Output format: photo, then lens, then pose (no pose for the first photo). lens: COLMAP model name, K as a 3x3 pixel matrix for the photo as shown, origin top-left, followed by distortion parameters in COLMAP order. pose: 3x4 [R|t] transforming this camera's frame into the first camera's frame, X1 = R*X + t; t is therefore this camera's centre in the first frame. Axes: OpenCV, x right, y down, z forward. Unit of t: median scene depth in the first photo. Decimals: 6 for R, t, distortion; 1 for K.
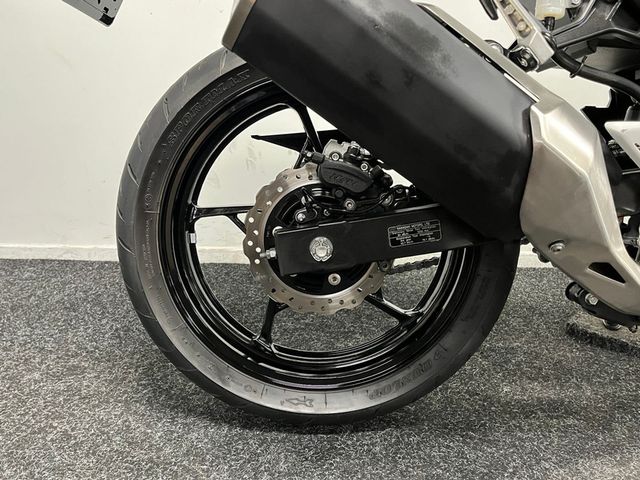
lens RADIAL K [[520.4, 0, 320.5], [0, 520.4, 237.9], [0, 0, 1]] dist [0.031261, -0.005631]
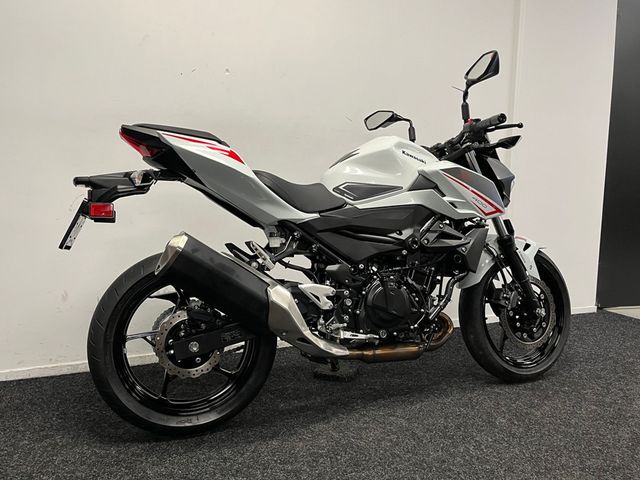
lens RADIAL K [[520.4, 0, 321.9], [0, 520.4, 241.1], [0, 0, 1]] dist [0.031261, -0.005631]
pose [[0.930272, -0.056291, 0.362527, -0.259086], [0.119301, 0.980869, -0.153831, -0.014684], [-0.346932, 0.186354, 0.919190, -1.323239]]
